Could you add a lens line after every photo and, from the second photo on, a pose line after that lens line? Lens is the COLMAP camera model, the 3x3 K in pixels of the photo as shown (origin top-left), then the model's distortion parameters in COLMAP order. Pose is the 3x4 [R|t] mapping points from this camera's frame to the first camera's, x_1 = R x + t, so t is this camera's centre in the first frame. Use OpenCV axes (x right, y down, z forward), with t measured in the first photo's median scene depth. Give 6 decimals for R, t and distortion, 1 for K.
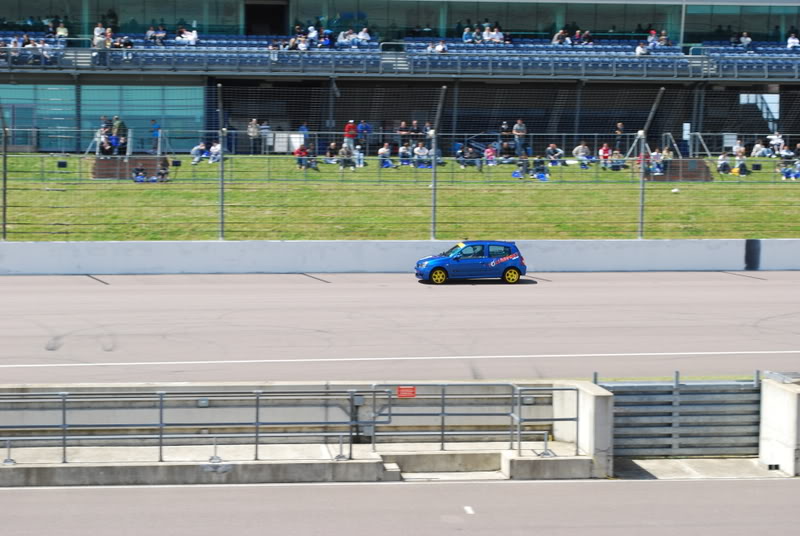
lens RADIAL K [[1808.7, 0, 398.4], [0, 1808.7, 259.0], [0, 0, 1]] dist [0.024014, 0.062505]
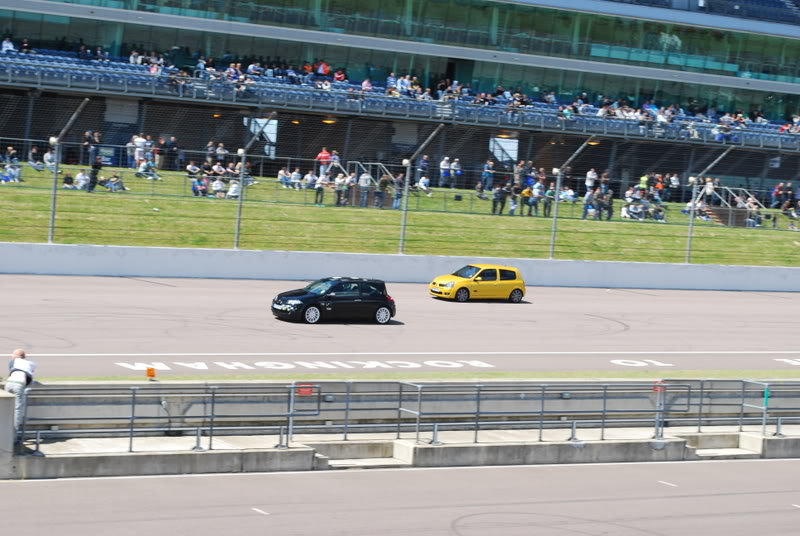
lens RADIAL K [[1804.9, 0, 407.8], [0, 1804.9, 268.9], [0, 0, 1]] dist [0.041915, -0.111894]
pose [[0.905702, 0.032834, 0.422642, -0.243314], [-0.034388, 0.999401, -0.003950, 0.000339], [-0.422518, -0.010956, 0.906288, -0.028100]]
